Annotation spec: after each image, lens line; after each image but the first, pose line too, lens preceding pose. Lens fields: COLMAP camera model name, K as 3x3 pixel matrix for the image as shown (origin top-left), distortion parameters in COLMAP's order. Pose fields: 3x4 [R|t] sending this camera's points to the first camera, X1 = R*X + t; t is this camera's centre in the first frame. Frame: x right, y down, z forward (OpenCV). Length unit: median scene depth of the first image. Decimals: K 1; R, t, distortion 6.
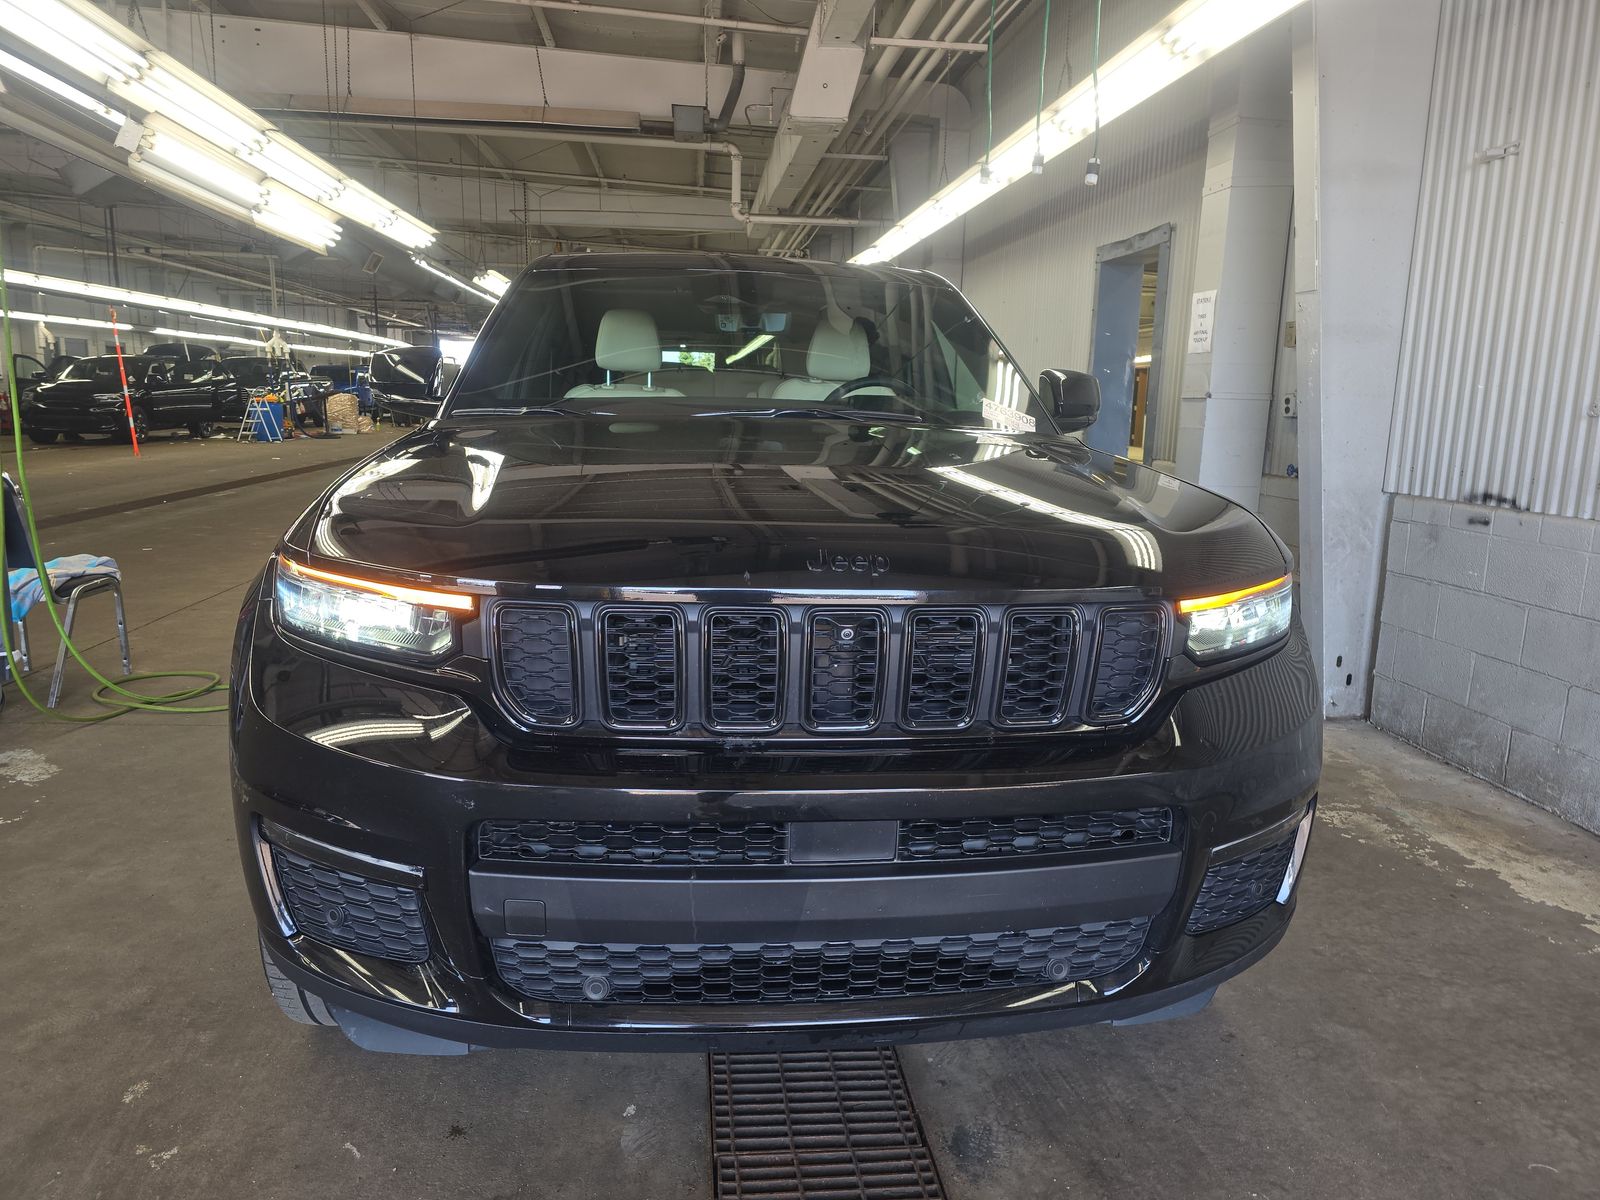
lens RADIAL K [[1089.2, 0, 800.0], [0, 1089.2, 600.0], [0, 0, 1]] dist [-0.008388, -0.003065]
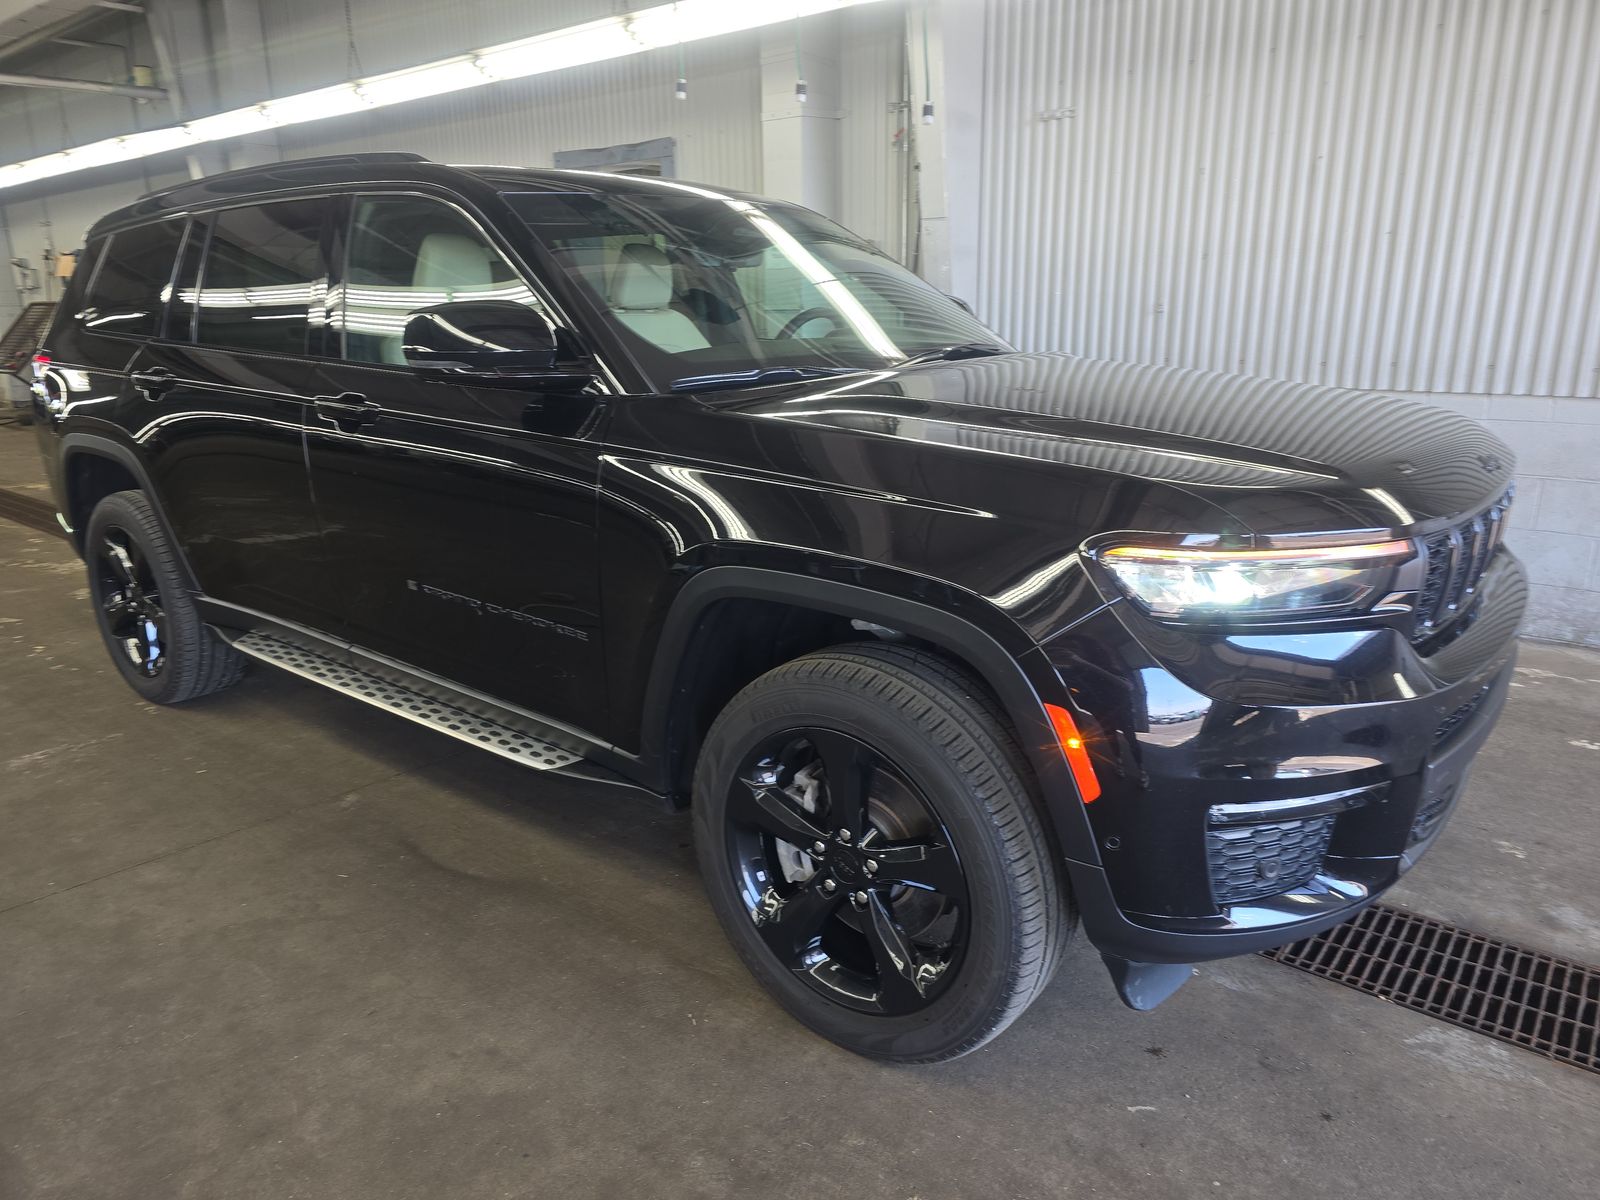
lens RADIAL K [[1082.5, 0, 800.0], [0, 1082.5, 600.0], [0, 0, 1]] dist [0.003125, -0.001261]
pose [[0.714768, -0.230217, 0.660384, -0.615918], [0.164139, 0.973113, 0.161582, -0.098359], [-0.679827, -0.007099, 0.733338, 0.230738]]
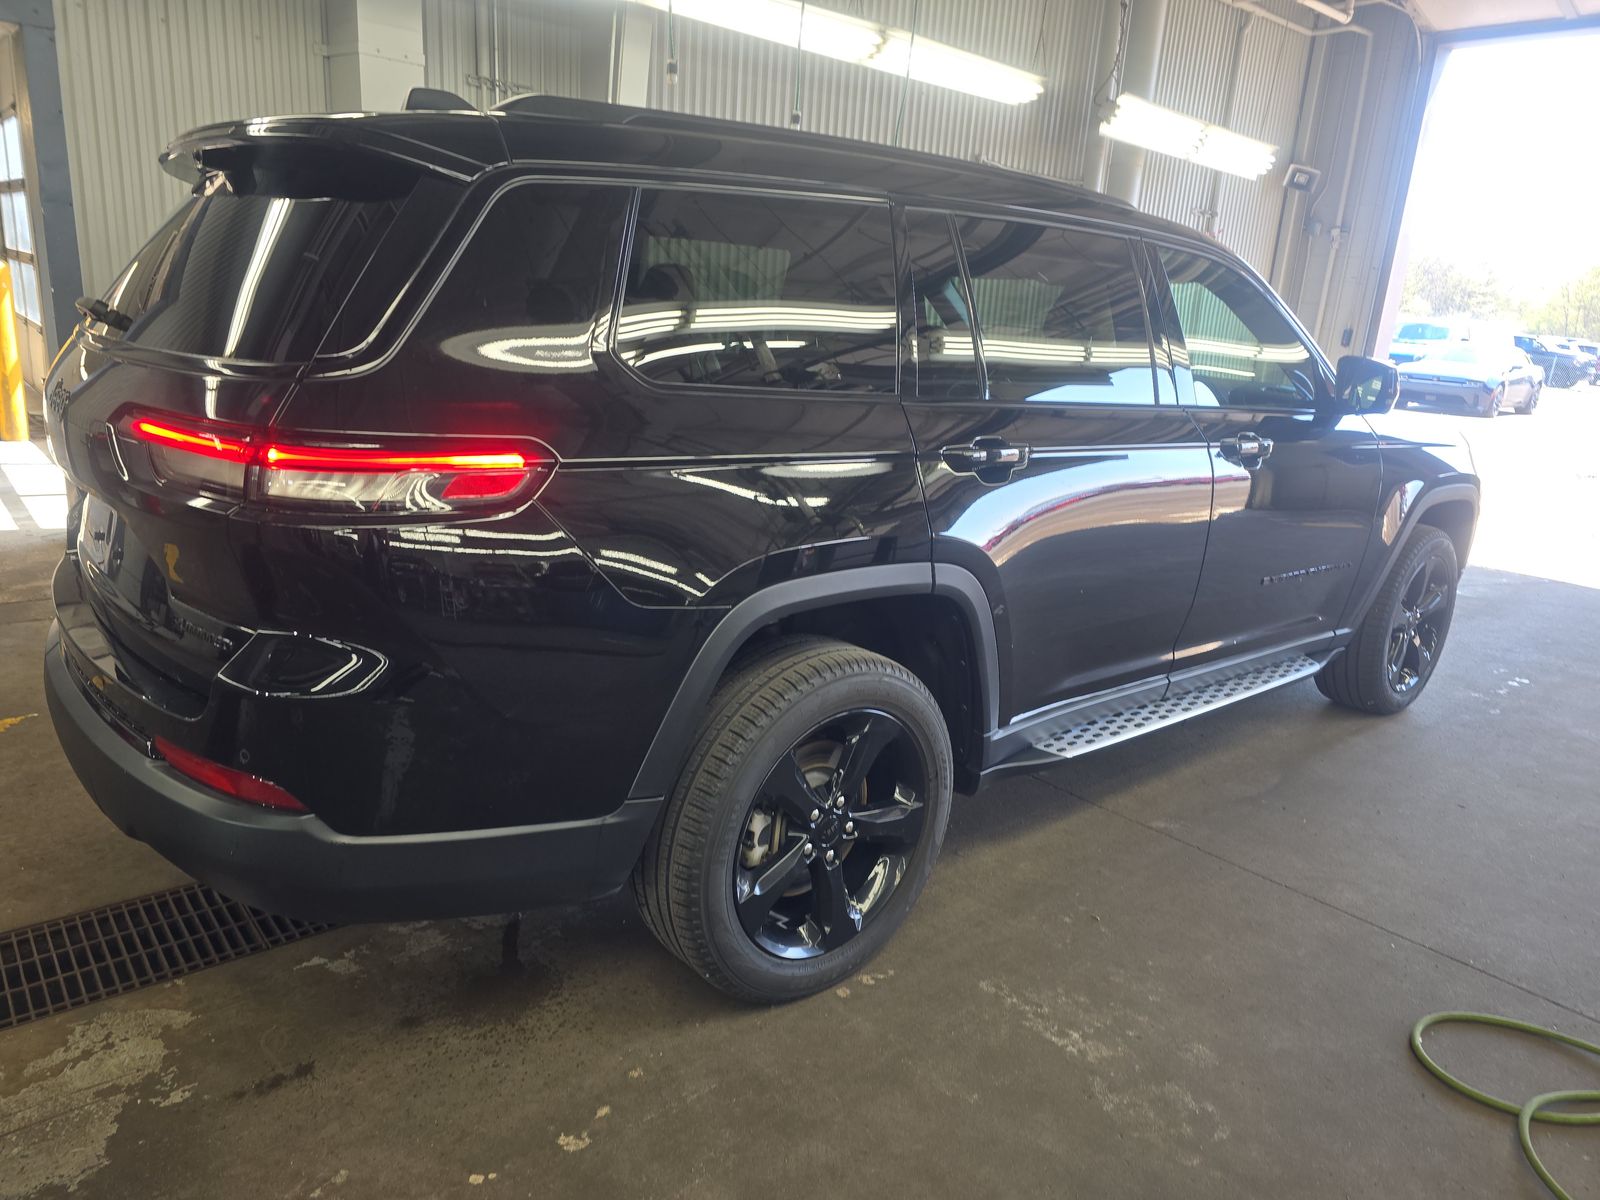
lens RADIAL K [[1054.5, 0, 800.0], [0, 1054.5, 600.0], [0, 0, 1]] dist [0.014178, -0.000007]
pose [[-0.558619, -0.278836, 0.781150, -0.799256], [0.055893, 0.927002, 0.370869, -0.371953], [-0.827539, 0.250835, -0.502256, 1.729755]]
